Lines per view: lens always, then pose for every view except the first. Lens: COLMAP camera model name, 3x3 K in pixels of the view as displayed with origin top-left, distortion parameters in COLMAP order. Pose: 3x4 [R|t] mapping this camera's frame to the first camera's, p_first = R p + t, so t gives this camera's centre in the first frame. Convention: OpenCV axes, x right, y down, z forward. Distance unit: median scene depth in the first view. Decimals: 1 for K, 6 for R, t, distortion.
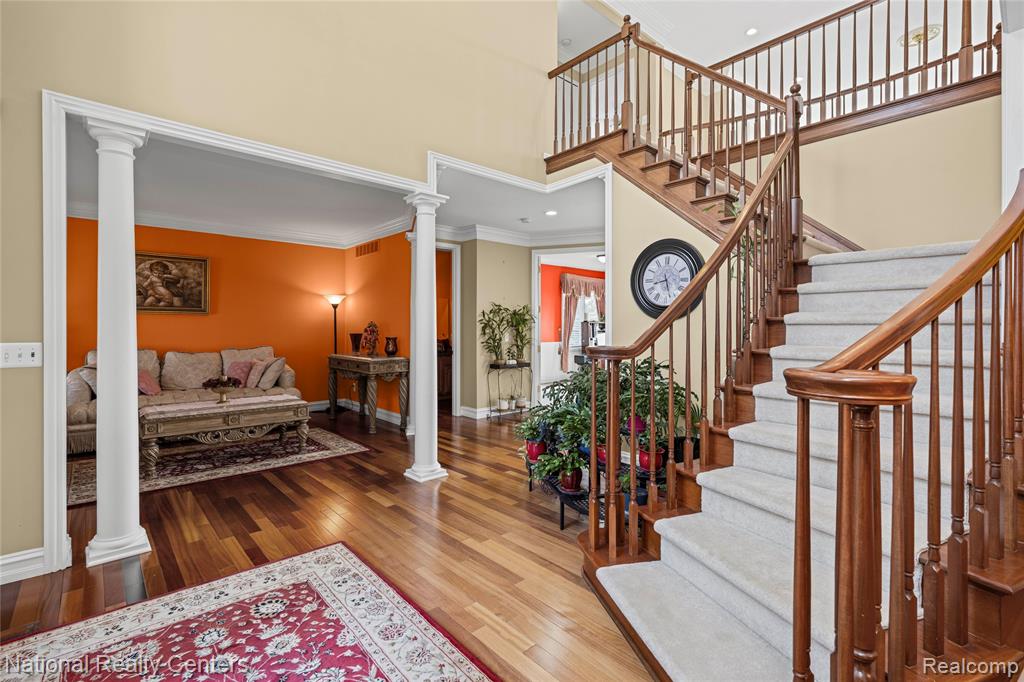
lens RADIAL K [[467.6, 0, 508.3], [0, 467.6, 326.1], [0, 0, 1]] dist [0.008384, -0.000590]
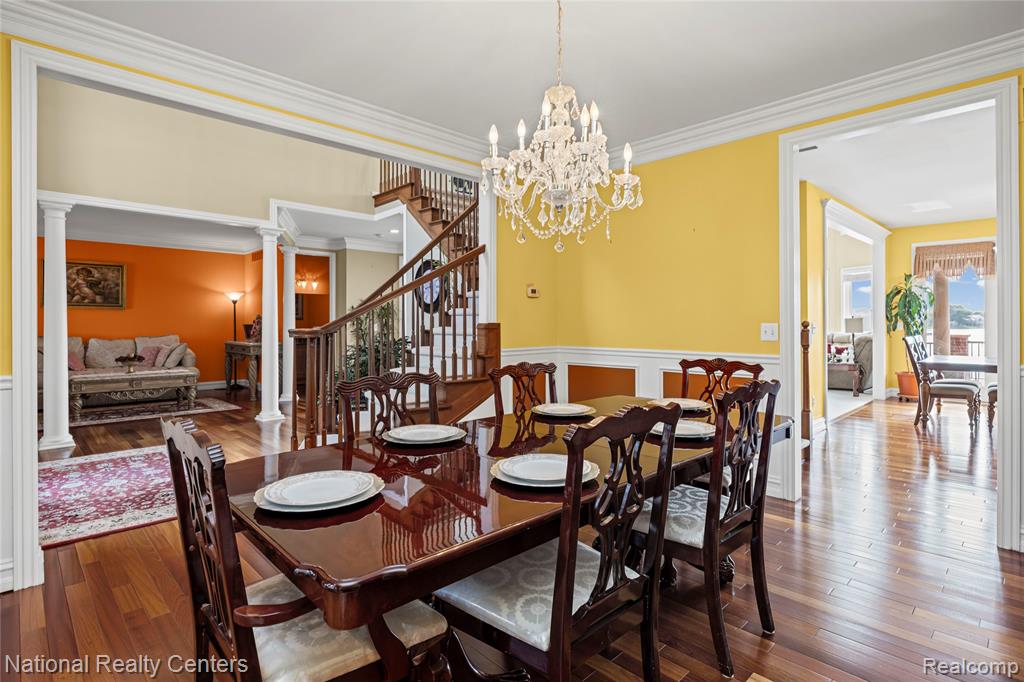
lens RADIAL K [[523.8, 0, 517.5], [0, 523.8, 319.8], [0, 0, 1]] dist [0.001462, -0.002249]
pose [[0.999011, -0.001561, 0.044444, 0.416697], [0.001598, 0.999998, -0.000783, 0.007688], [-0.044443, 0.000853, 0.999012, -0.534489]]
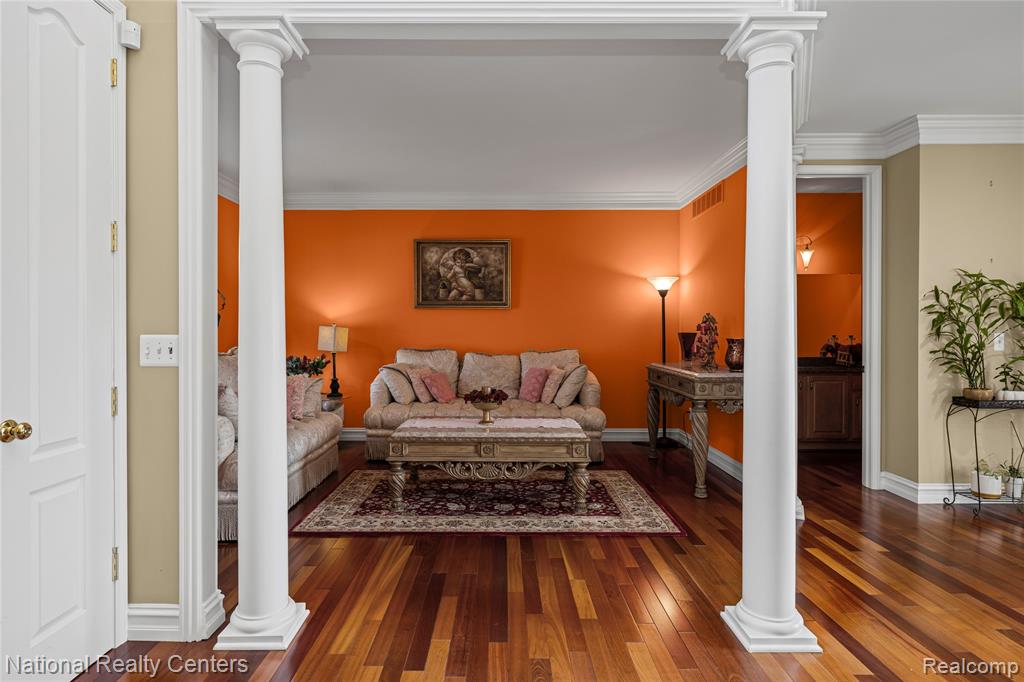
lens RADIAL K [[551.1, 0, 500.7], [0, 551.1, 333.5], [0, 0, 1]] dist [-0.001084, -0.001398]
pose [[0.742920, 0.003210, -0.669373, -0.006913], [0.002665, 0.999966, 0.007754, 0.013186], [0.669375, -0.007544, 0.742886, 0.330592]]
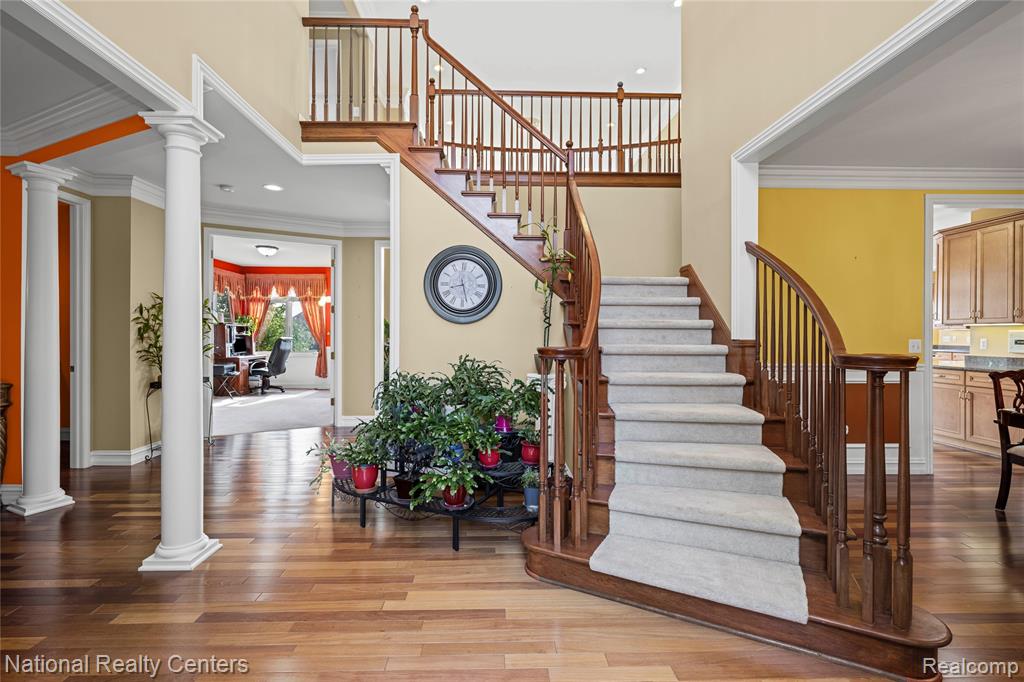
lens RADIAL K [[467.6, 0, 499.2], [0, 467.6, 333.2], [0, 0, 1]] dist [0.008384, -0.000590]
pose [[0.646154, 0.004217, 0.763196, -0.306237], [-0.006727, 0.999977, 0.000170, 0.006613], [-0.763178, -0.005244, 0.646167, 0.202096]]
